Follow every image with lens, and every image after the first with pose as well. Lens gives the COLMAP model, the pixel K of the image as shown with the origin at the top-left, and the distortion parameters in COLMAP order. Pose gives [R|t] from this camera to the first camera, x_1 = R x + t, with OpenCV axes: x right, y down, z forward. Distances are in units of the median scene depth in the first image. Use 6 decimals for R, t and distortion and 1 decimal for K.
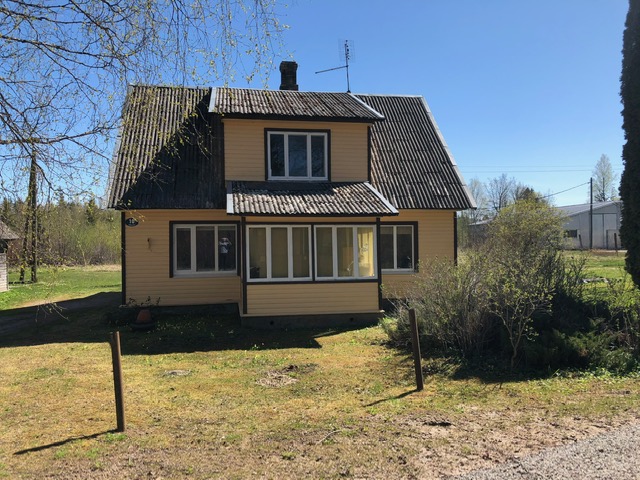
lens RADIAL K [[534.2, 0, 320.0], [0, 534.2, 240.0], [0, 0, 1]] dist [0.006211, 0.000020]
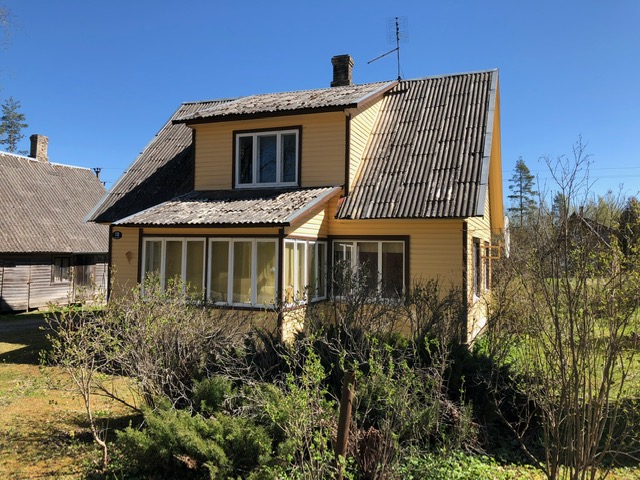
lens RADIAL K [[534.2, 0, 320.0], [0, 534.2, 240.0], [0, 0, 1]] dist [0.006211, 0.000020]
pose [[0.858074, 0.007832, -0.513467, 0.481975], [-0.025192, 0.999322, -0.026857, -0.005813], [0.512908, 0.035980, 0.857689, 0.310514]]
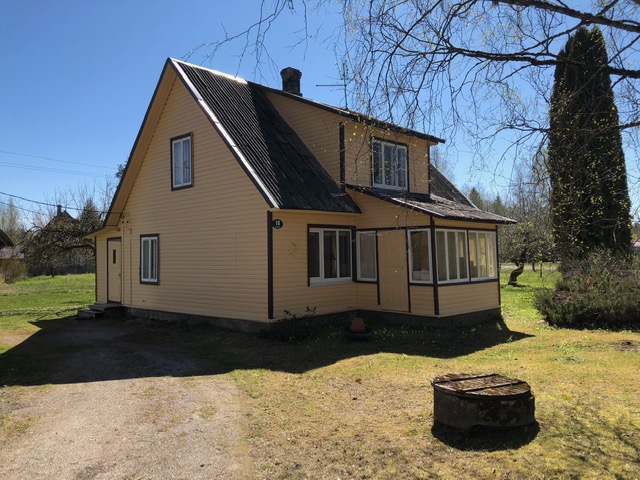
lens RADIAL K [[534.2, 0, 320.0], [0, 534.2, 240.0], [0, 0, 1]] dist [0.006211, 0.000020]
pose [[0.829029, 0.014336, 0.559023, -0.739805], [0.008806, 0.999213, -0.038685, 0.026555], [-0.559137, 0.036994, 0.828250, 0.224492]]
